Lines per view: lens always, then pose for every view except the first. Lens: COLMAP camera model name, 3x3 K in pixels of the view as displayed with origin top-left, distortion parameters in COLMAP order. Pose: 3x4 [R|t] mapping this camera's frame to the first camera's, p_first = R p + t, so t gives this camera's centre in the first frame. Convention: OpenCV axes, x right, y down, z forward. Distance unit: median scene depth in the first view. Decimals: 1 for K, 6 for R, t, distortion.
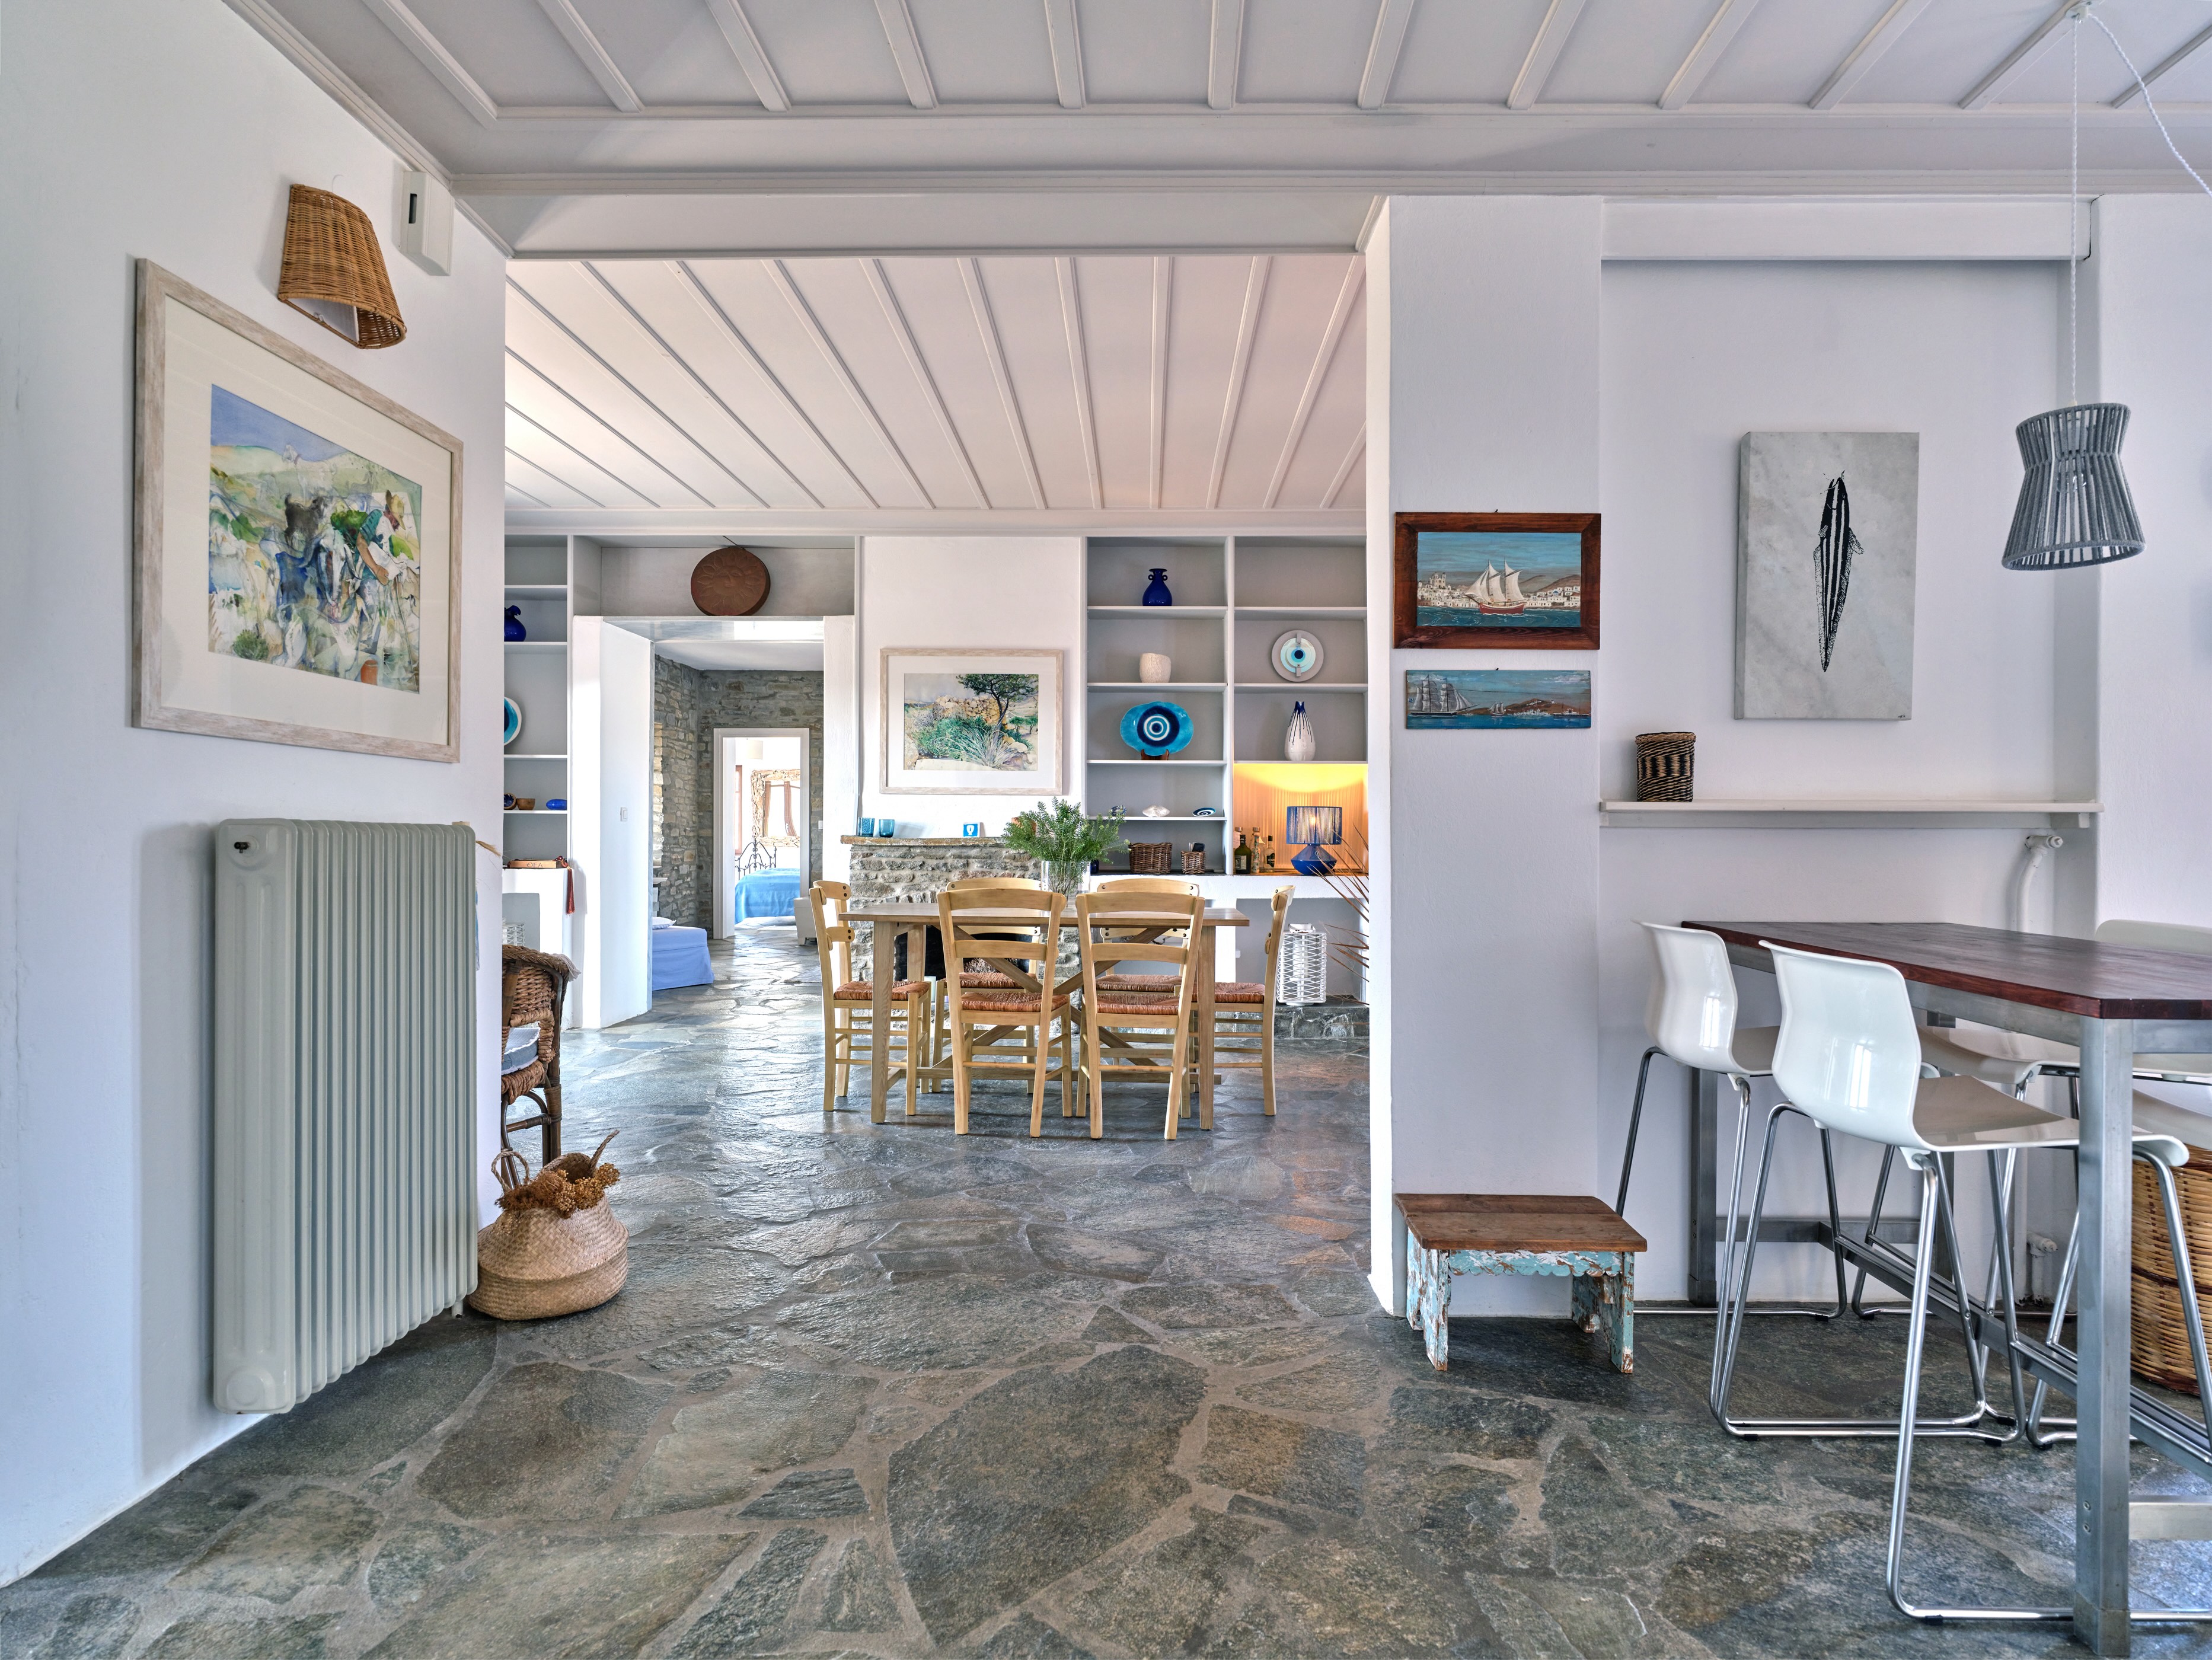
lens RADIAL K [[1181.7, 0, 1190.9], [0, 1181.7, 826.8], [0, 0, 1]] dist [-0.000465, -0.002003]
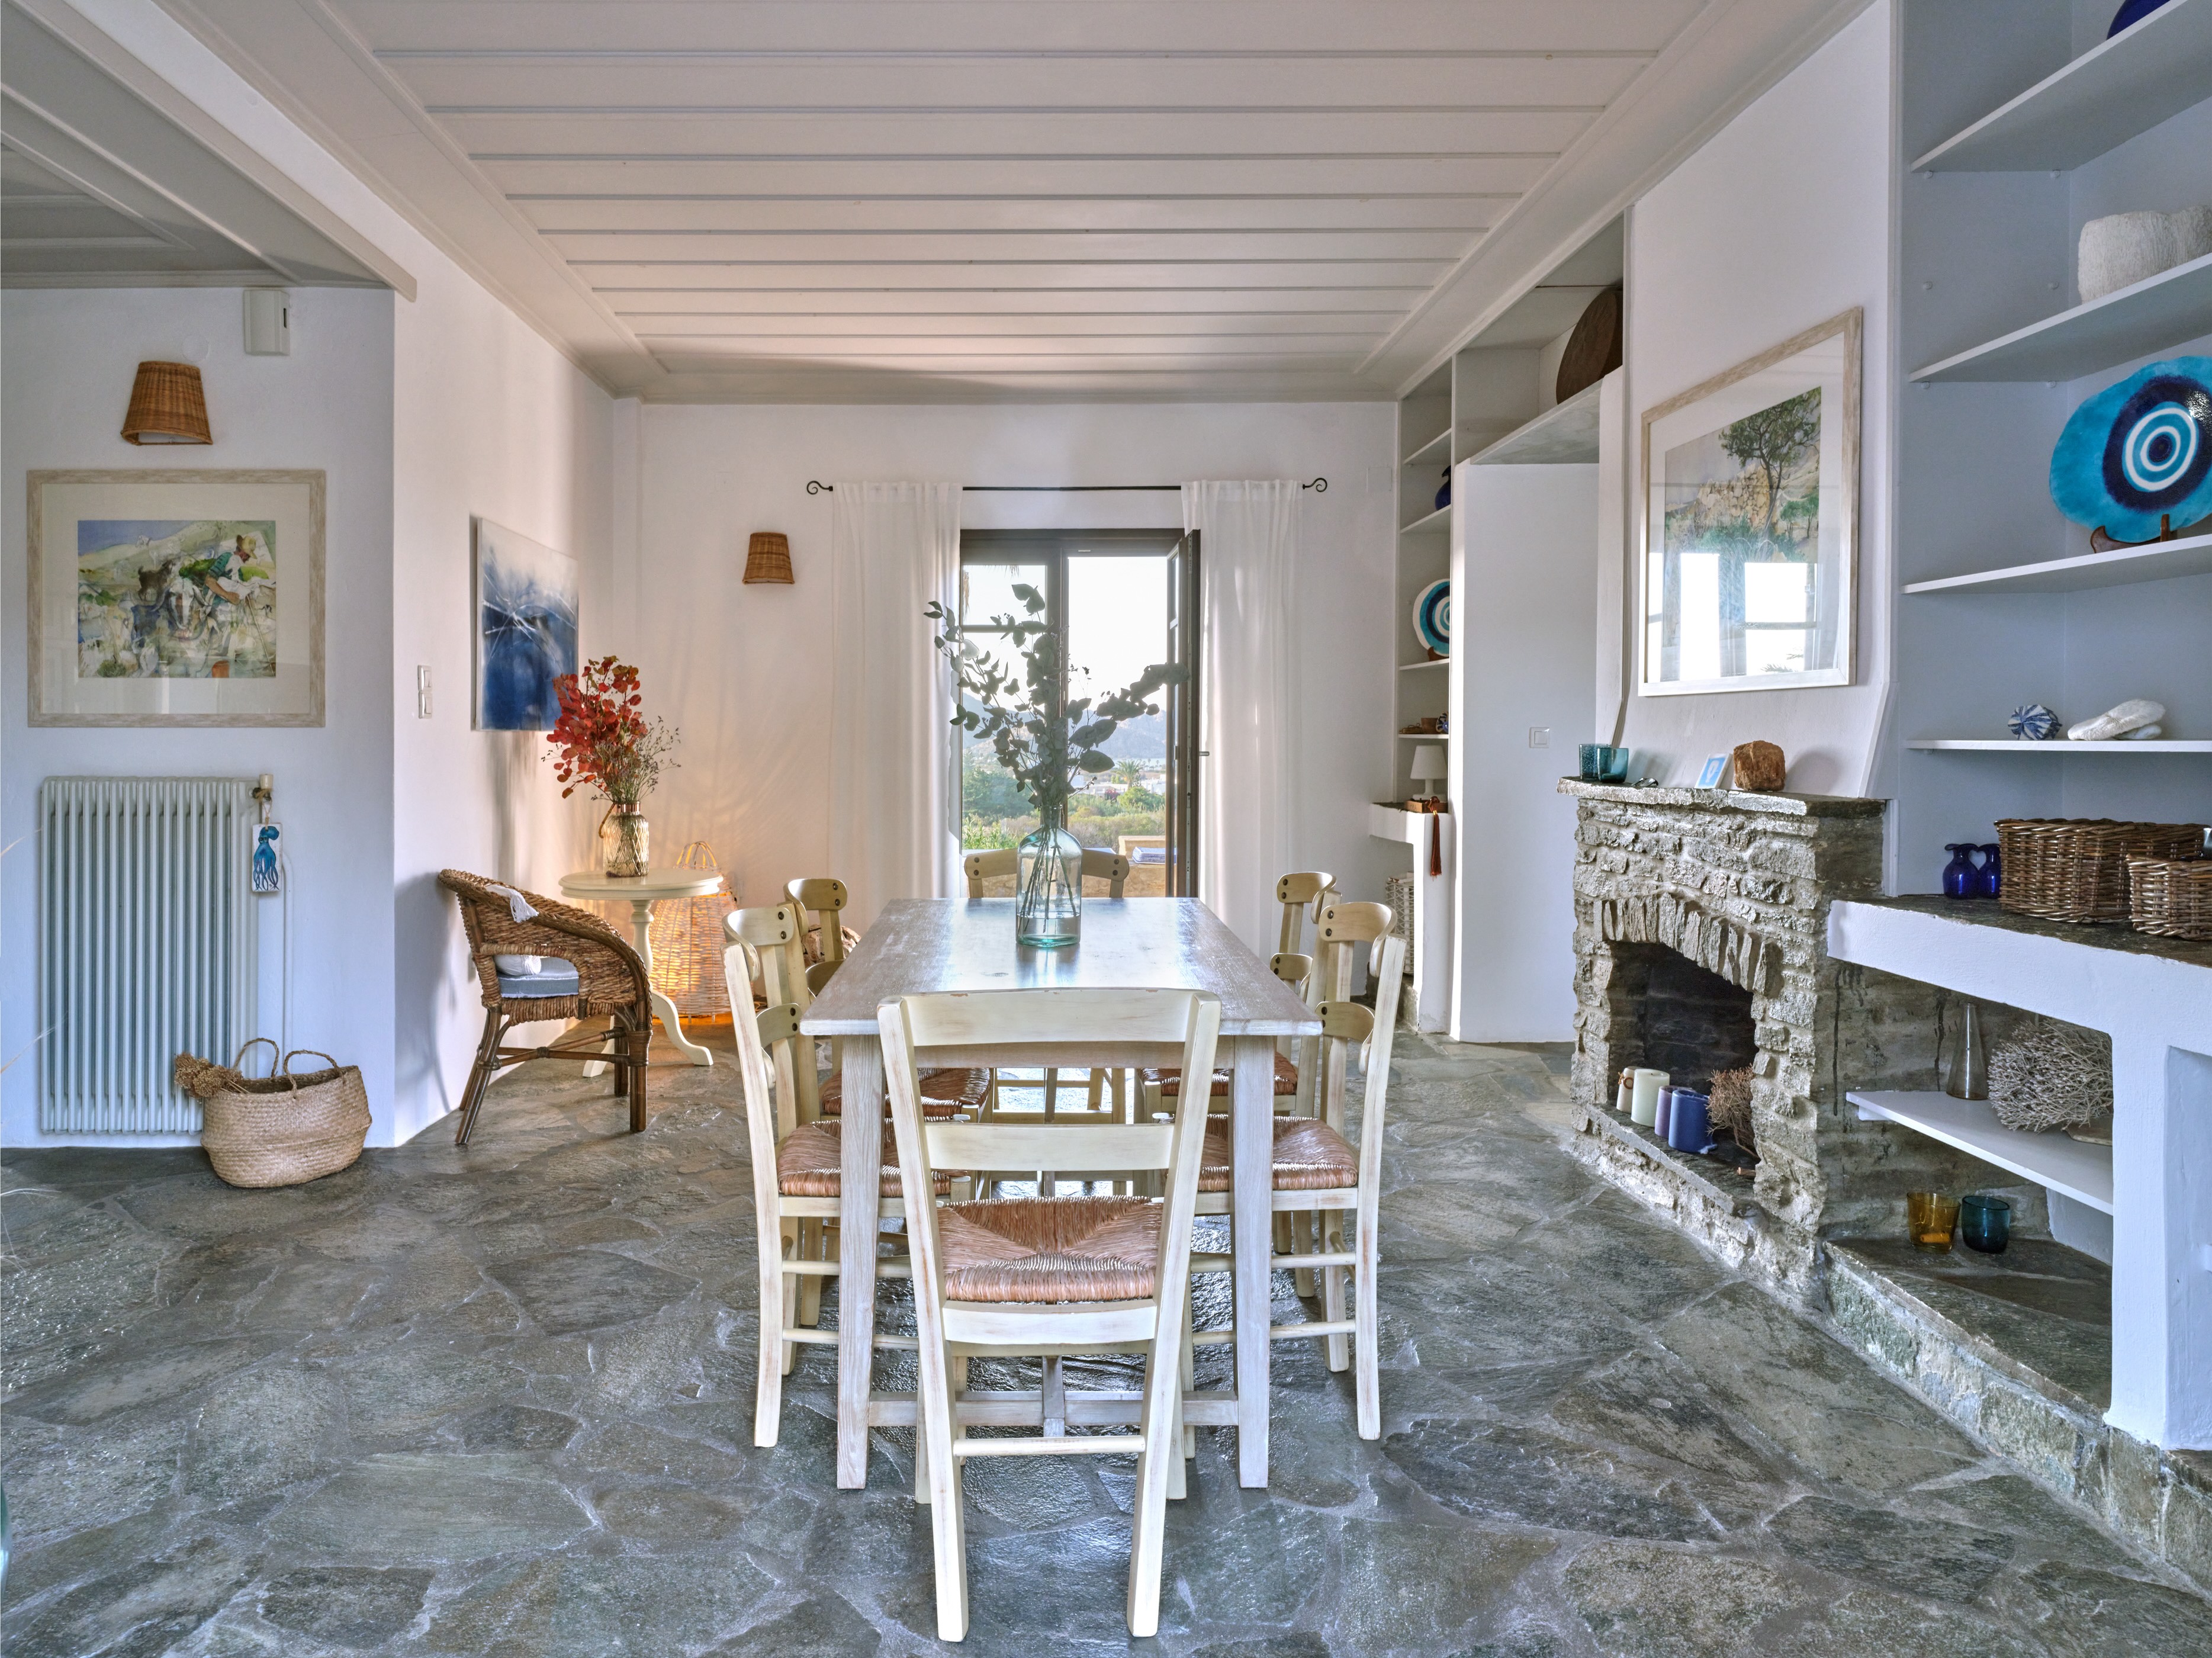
lens RADIAL K [[1551.4, 0, 1129.2], [0, 1551.4, 737.2], [0, 0, 1]] dist [0.008148, 0.004788]
pose [[-0.046067, -0.000674, -0.998938, 0.414557], [0.012093, 0.999926, -0.001232, -0.012762], [0.998865, -0.012137, -0.046055, 0.805661]]
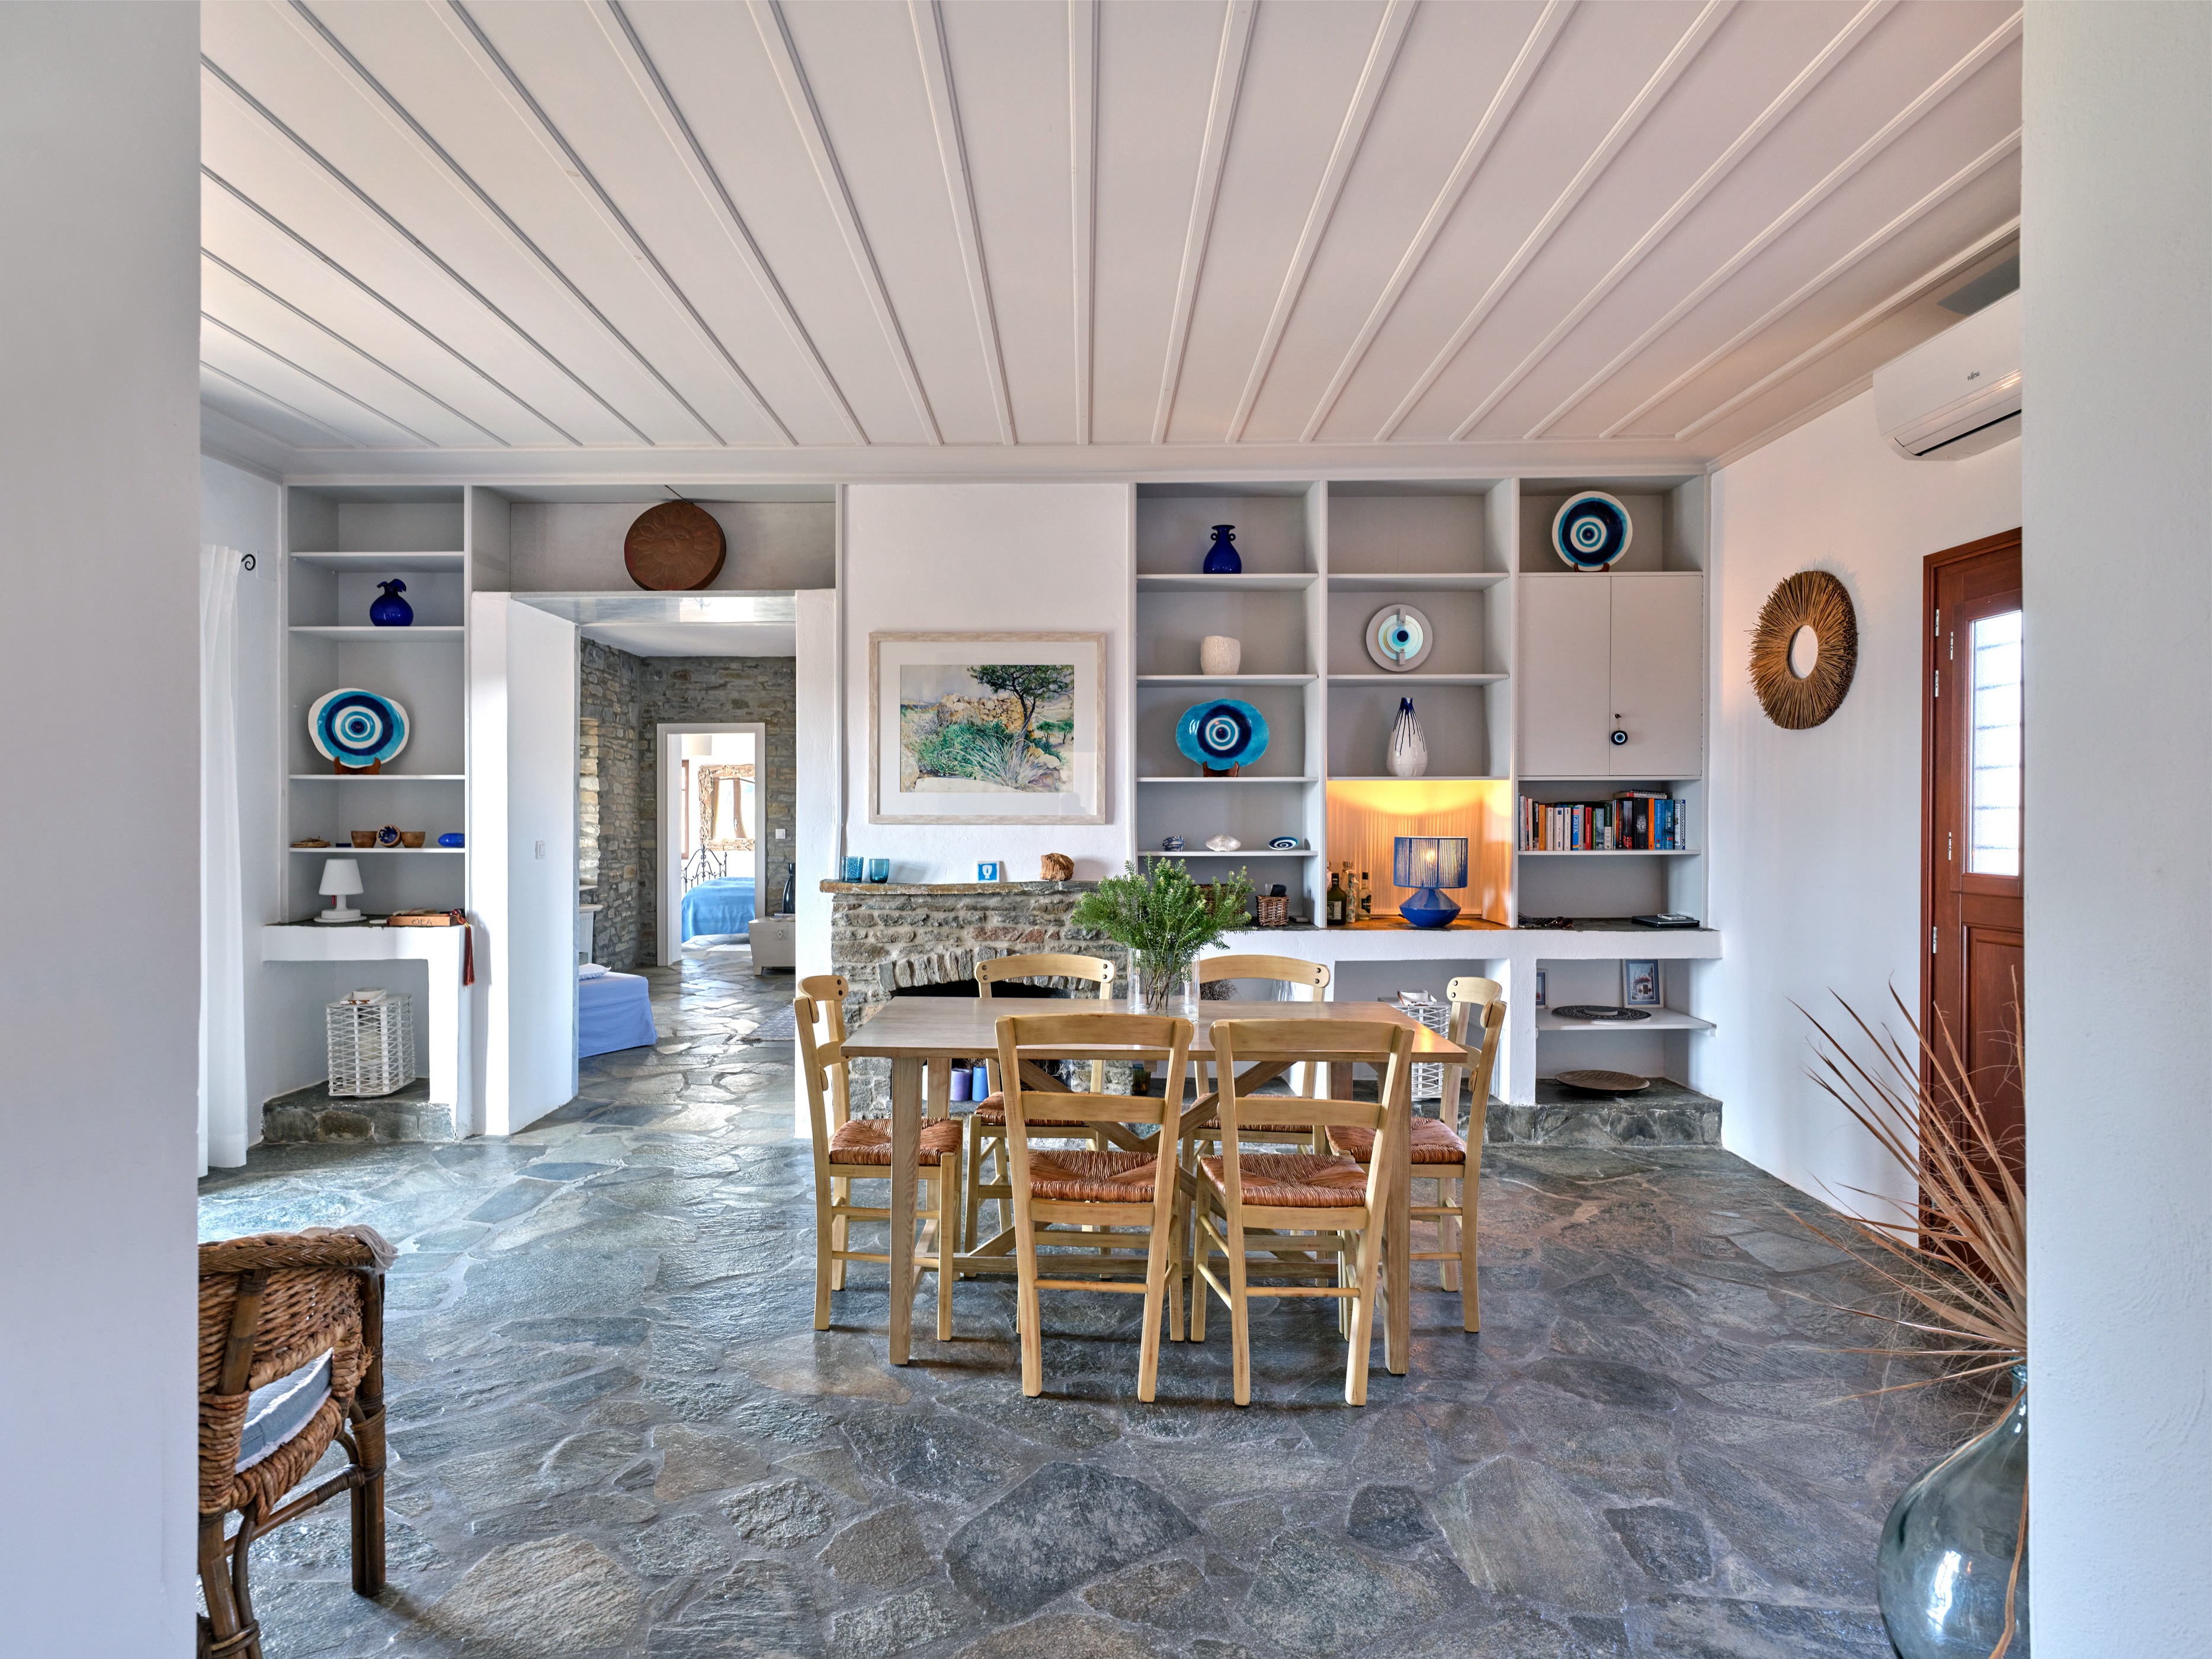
lens RADIAL K [[1181.8, 0, 1072.5], [0, 1181.8, 819.9], [0, 0, 1]] dist [-0.000465, -0.002003]
pose [[0.998854, 0.001665, -0.047829, -0.095686], [-0.001085, 0.999926, 0.012153, -0.039631], [0.047845, -0.012087, 0.998782, 0.245663]]
